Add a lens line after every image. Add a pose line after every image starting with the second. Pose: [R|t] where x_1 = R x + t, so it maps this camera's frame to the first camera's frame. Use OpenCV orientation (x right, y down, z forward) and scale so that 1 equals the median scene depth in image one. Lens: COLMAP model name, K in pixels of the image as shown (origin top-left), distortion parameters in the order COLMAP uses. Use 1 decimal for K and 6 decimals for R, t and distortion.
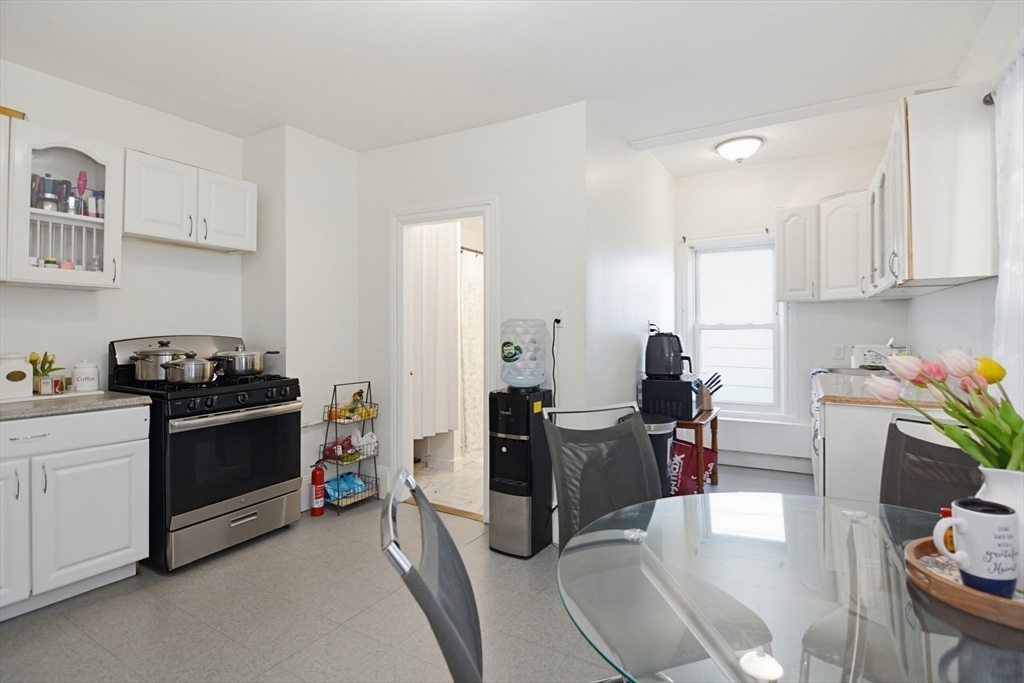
lens RADIAL K [[499.4, 0, 515.8], [0, 499.4, 328.4], [0, 0, 1]] dist [-0.003677, -0.000883]
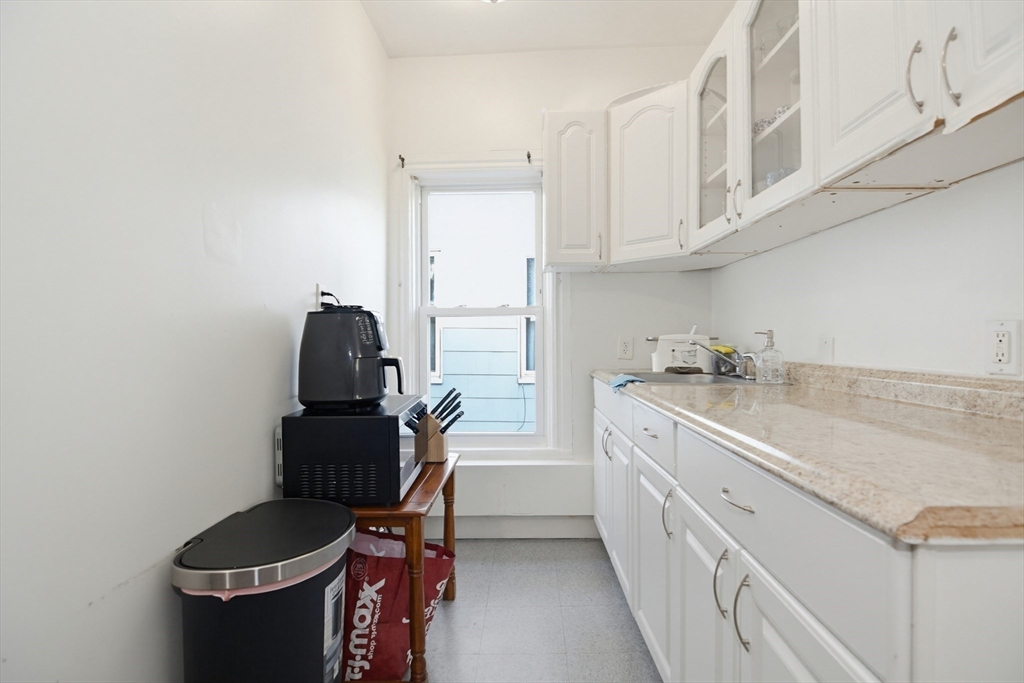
lens RADIAL K [[499.4, 0, 515.8], [0, 499.4, 328.4], [0, 0, 1]] dist [-0.003677, -0.000883]
pose [[0.873822, 0.010299, 0.486137, 0.213260], [-0.001062, 0.999814, -0.019272, 0.036553], [-0.486245, 0.016324, 0.873670, 0.531654]]
